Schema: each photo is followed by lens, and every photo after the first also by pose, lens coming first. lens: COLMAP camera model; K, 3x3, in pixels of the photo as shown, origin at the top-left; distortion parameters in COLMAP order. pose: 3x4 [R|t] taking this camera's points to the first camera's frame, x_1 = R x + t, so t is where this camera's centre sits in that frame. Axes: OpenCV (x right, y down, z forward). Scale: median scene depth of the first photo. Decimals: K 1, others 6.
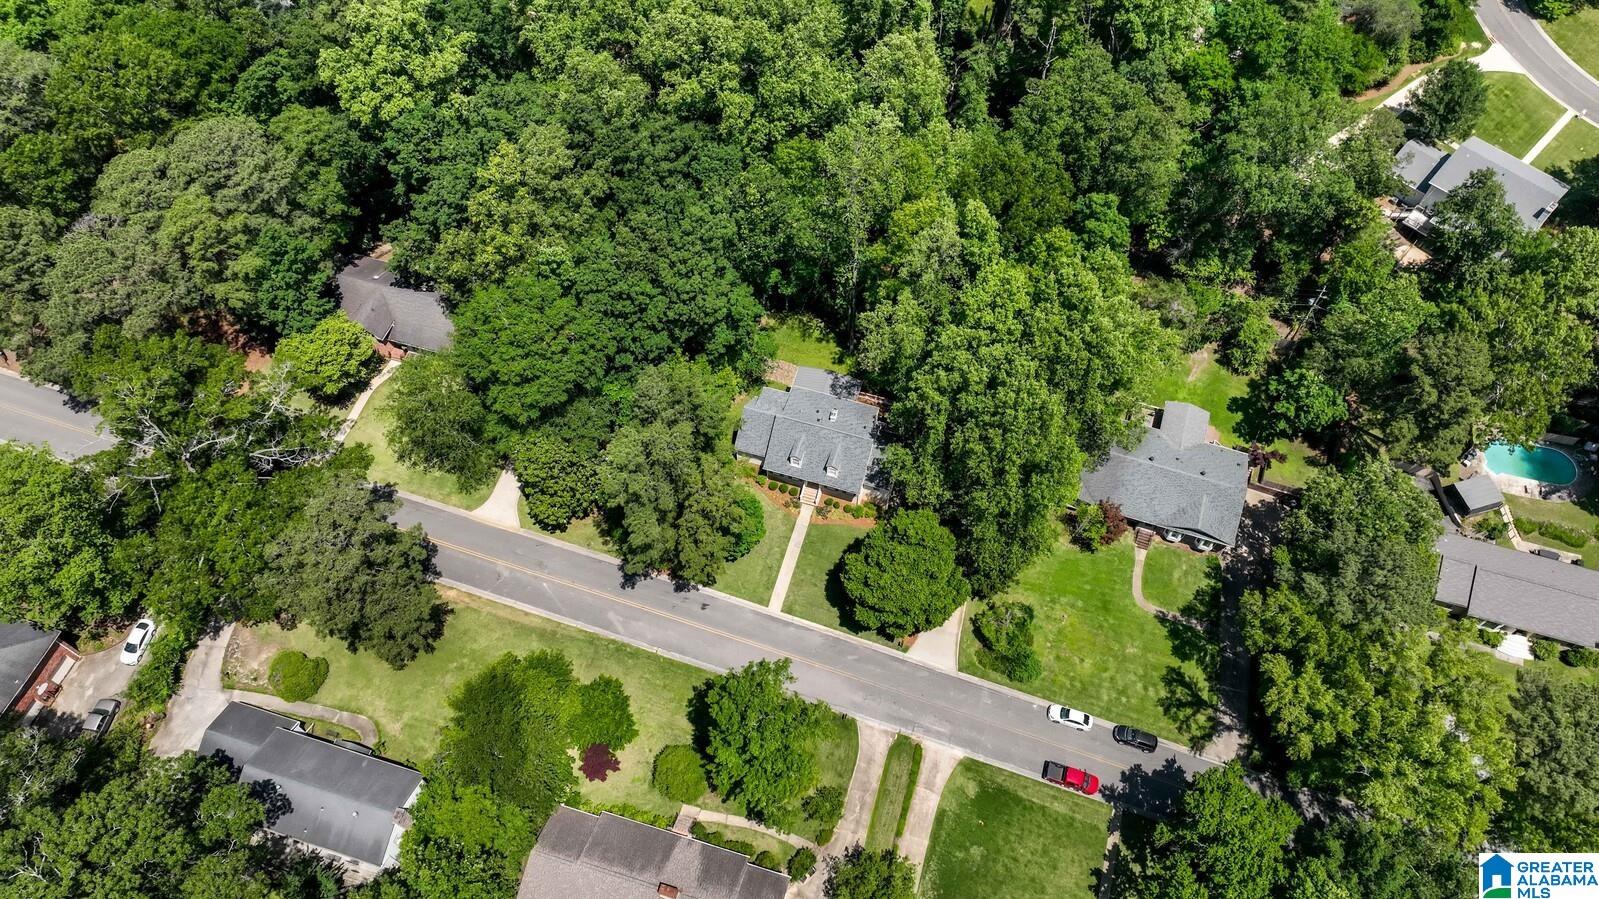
lens RADIAL K [[1142.0, 0, 807.5], [0, 1142.0, 452.5], [0, 0, 1]] dist [-0.003257, 0.024540]
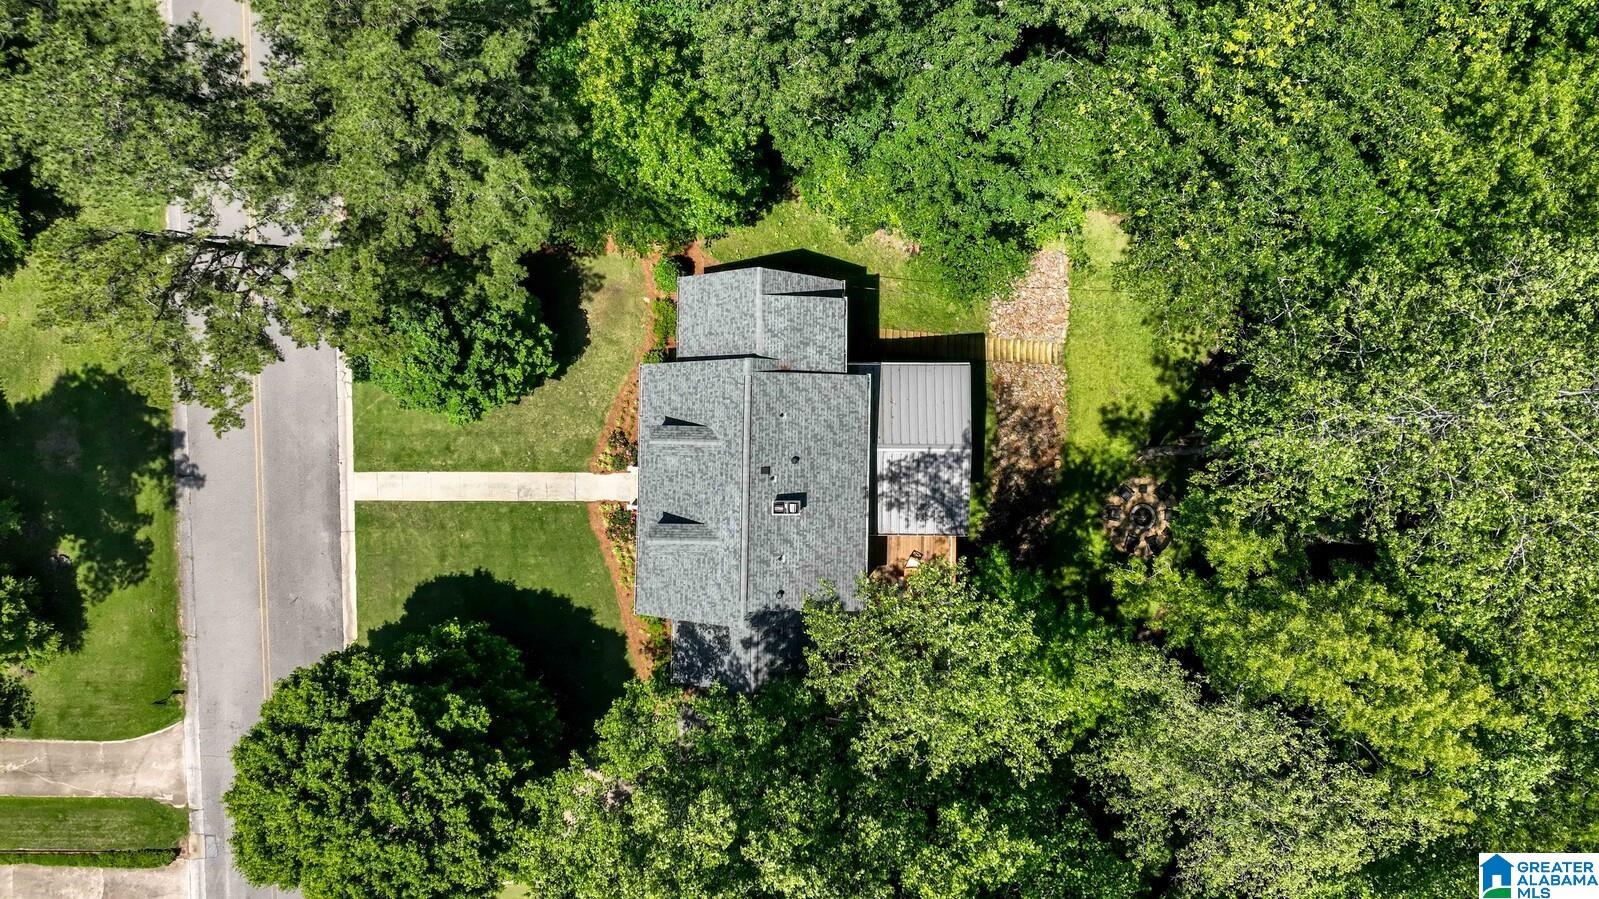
lens RADIAL K [[1142.0, 0, 799.7], [0, 1142.0, 449.0], [0, 0, 1]] dist [-0.003257, 0.024540]
pose [[0.279460, 0.960124, -0.007964, 0.009316], [-0.814032, 0.241320, 0.528315, -0.245677], [0.509170, -0.141160, 0.849011, 0.701118]]
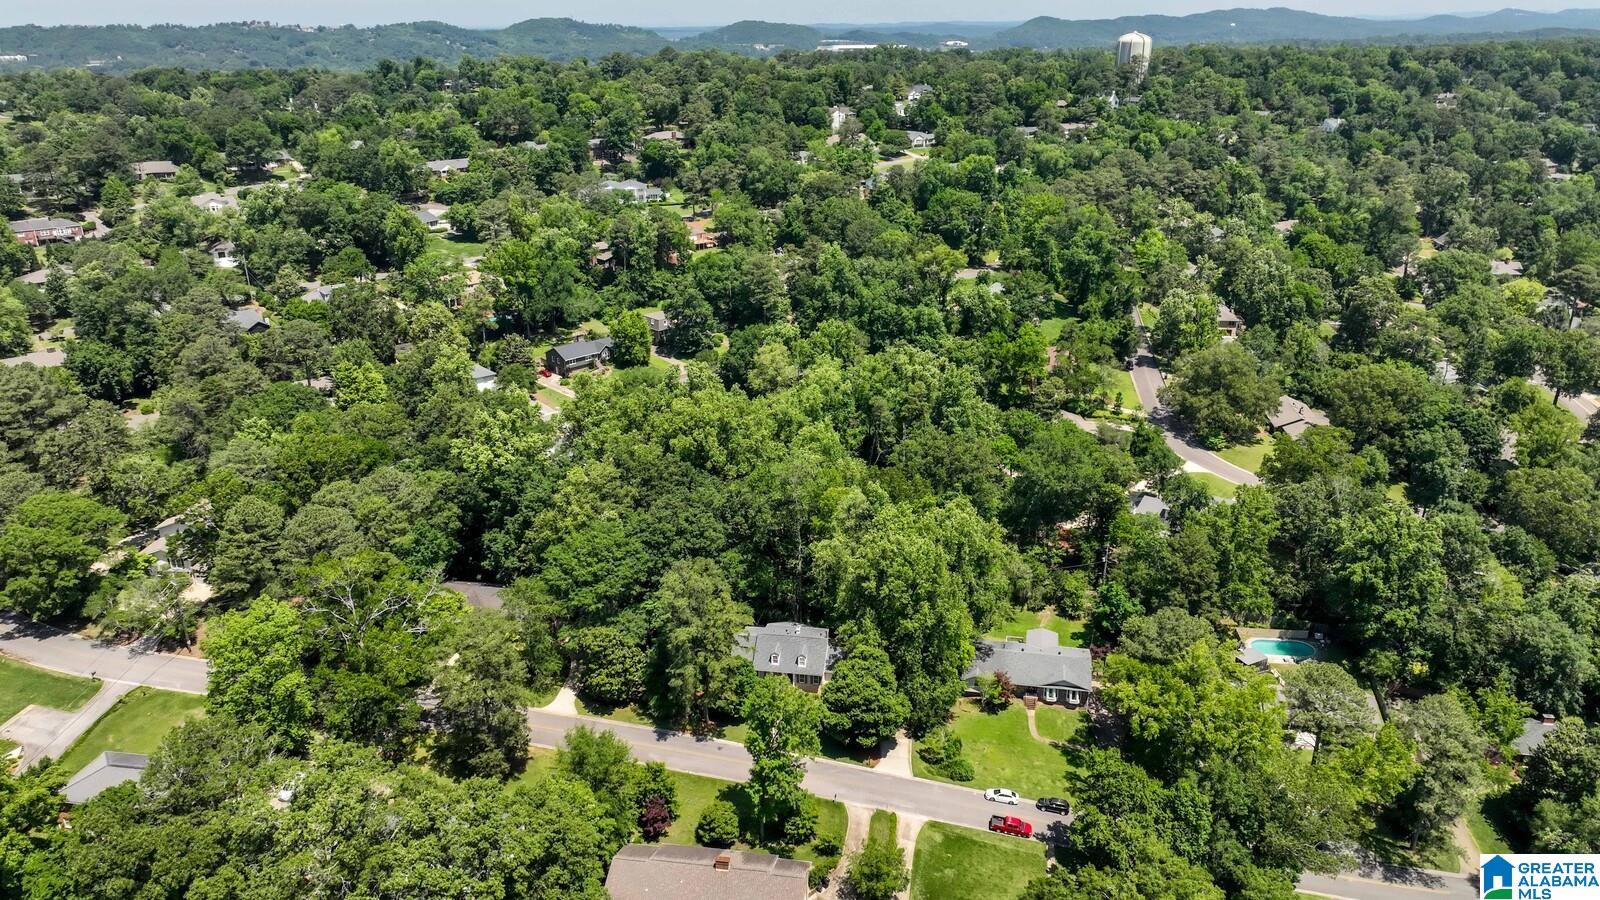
lens RADIAL K [[1142.7, 0, 803.0], [0, 1142.7, 458.6], [0, 0, 1]] dist [-0.003257, 0.024540]
pose [[0.991783, -0.058295, 0.113880, -0.126203], [0.114641, 0.800073, -0.588847, 0.663480], [-0.056785, 0.597064, 0.800181, -0.282522]]
